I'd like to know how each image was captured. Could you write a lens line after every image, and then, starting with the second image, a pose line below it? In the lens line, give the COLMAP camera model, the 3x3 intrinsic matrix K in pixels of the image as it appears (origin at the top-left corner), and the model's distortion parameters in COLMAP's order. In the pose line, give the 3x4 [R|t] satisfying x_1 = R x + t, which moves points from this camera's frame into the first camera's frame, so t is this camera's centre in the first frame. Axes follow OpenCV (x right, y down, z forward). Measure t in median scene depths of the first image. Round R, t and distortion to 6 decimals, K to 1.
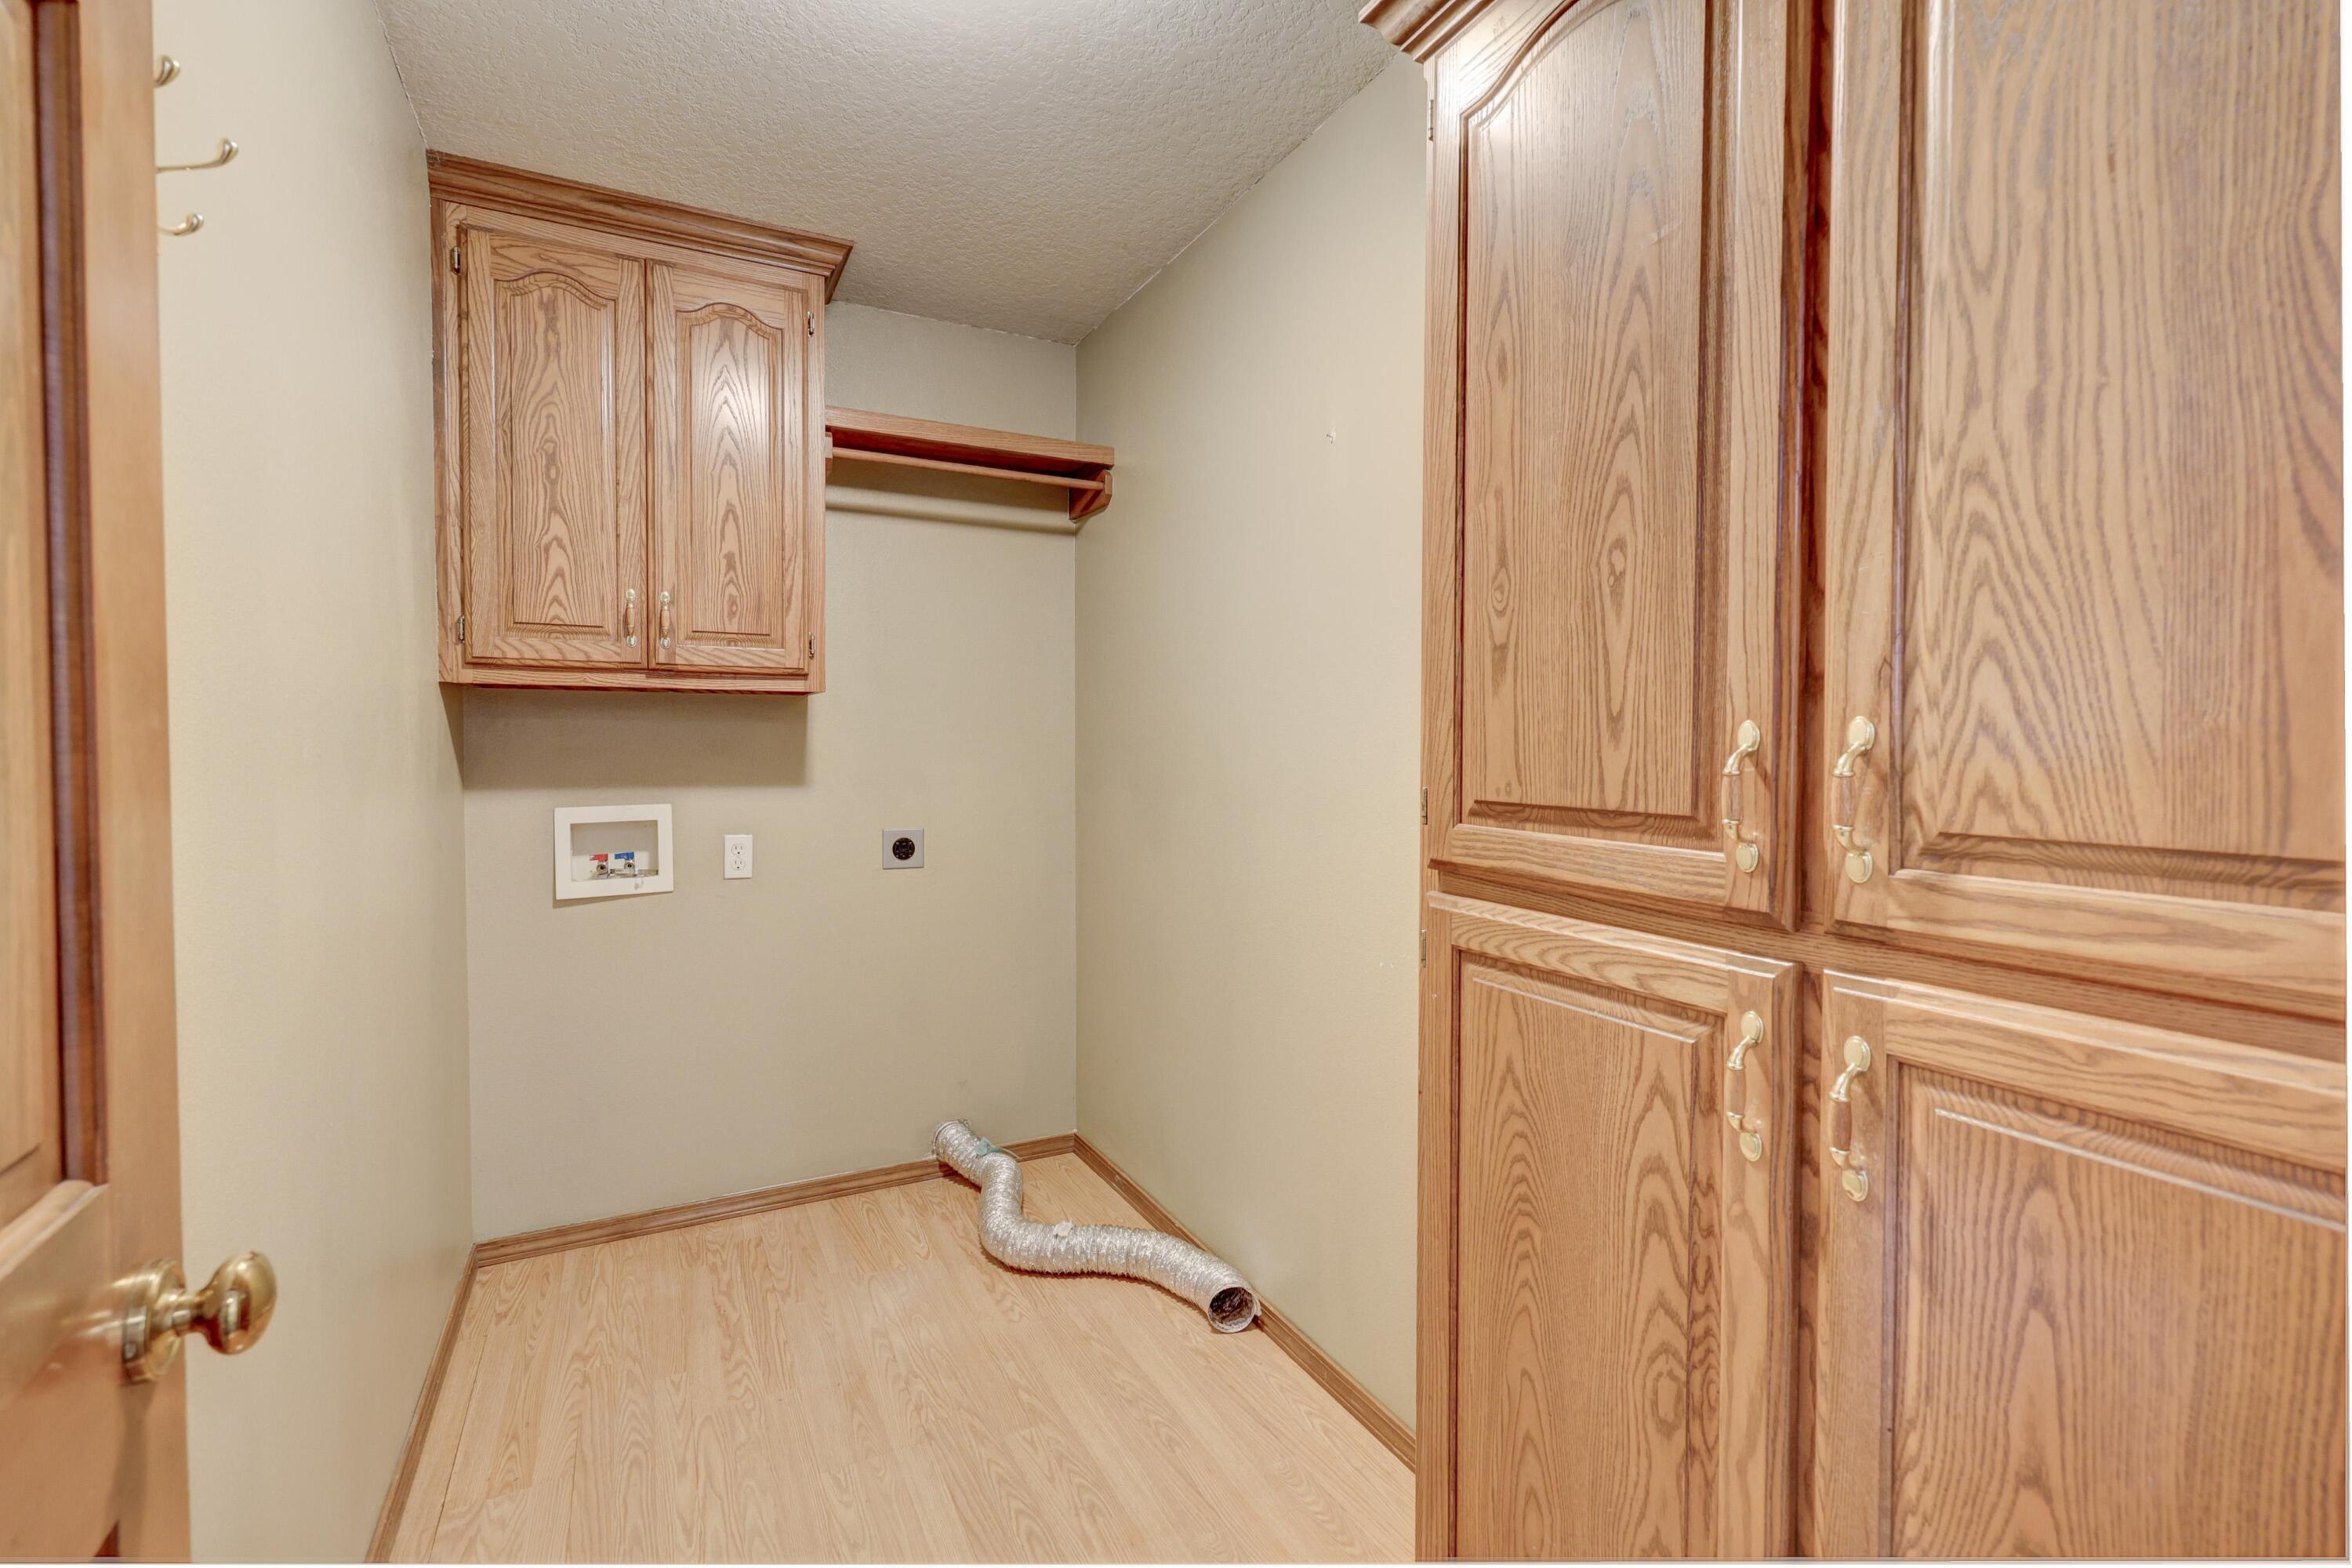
lens RADIAL K [[1053.4, 0, 1186.2], [0, 1053.4, 774.6], [0, 0, 1]] dist [0.000109, 0.000152]
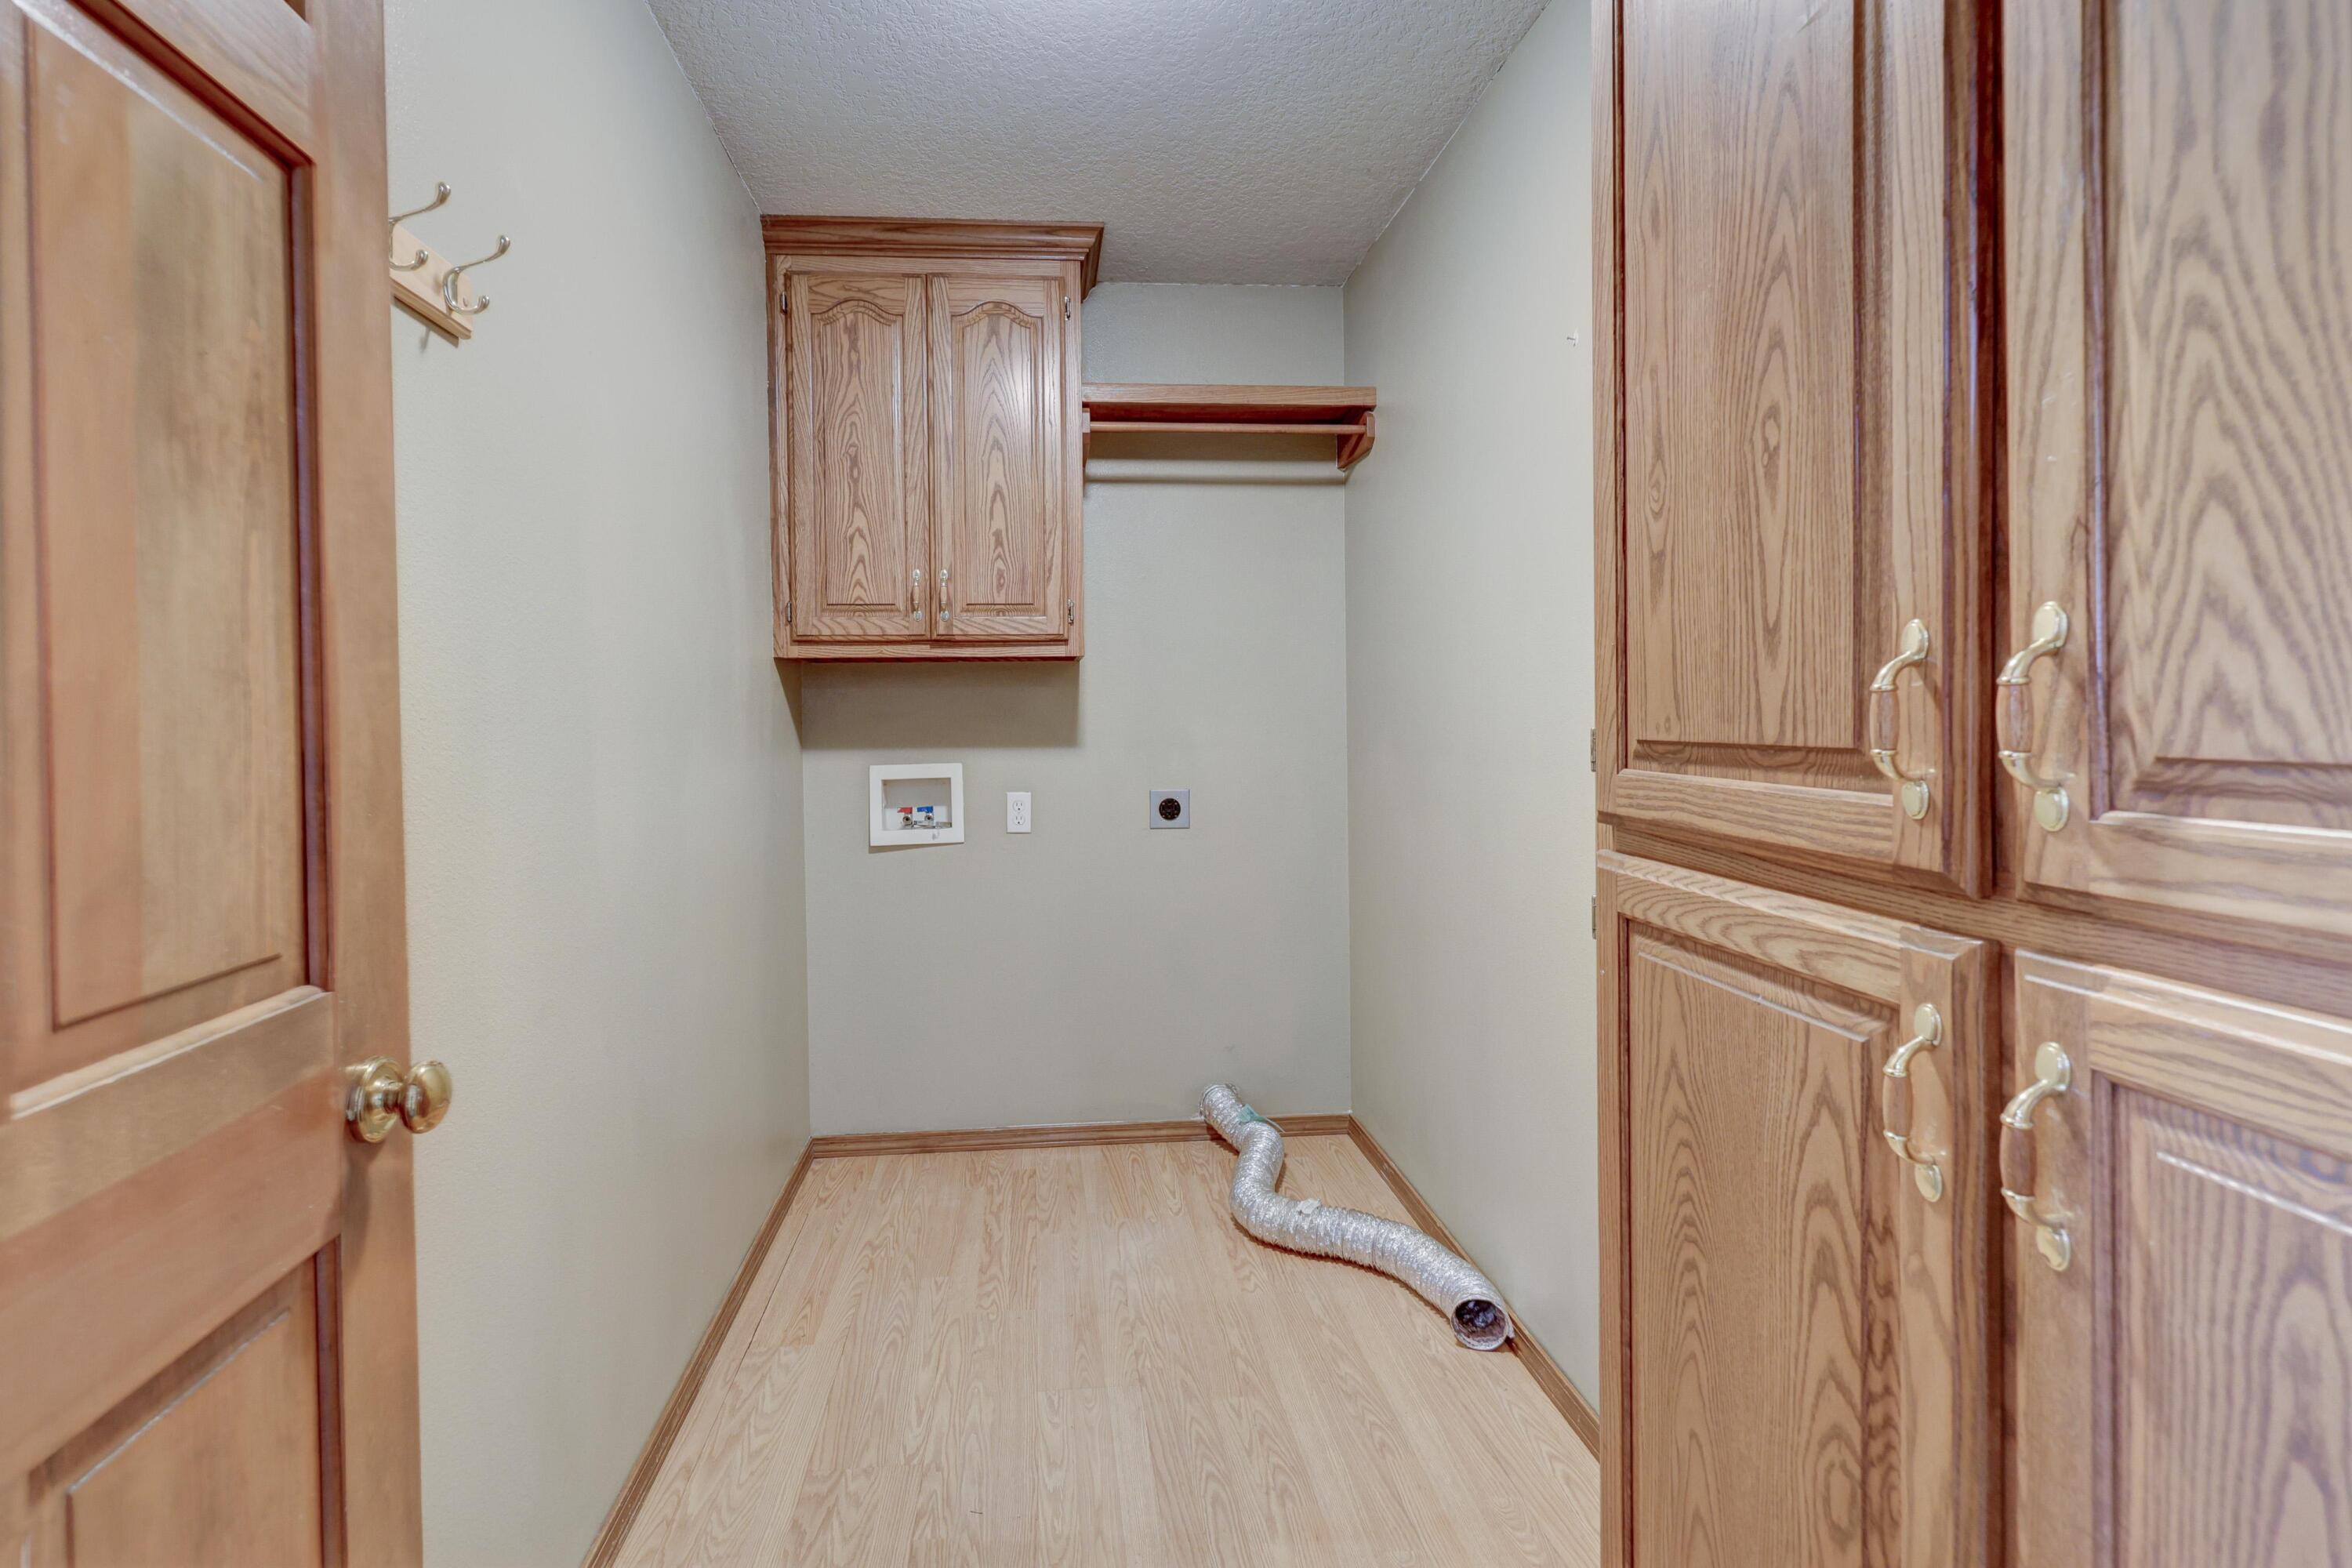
lens RADIAL K [[1104.8, 0, 1171.0], [0, 1104.8, 748.0], [0, 0, 1]] dist [0.000355, -0.001046]
pose [[0.918171, -0.005686, -0.396144, 0.315453], [0.002683, 0.999963, -0.008135, 0.041196], [0.396175, 0.006406, 0.918153, 0.047905]]
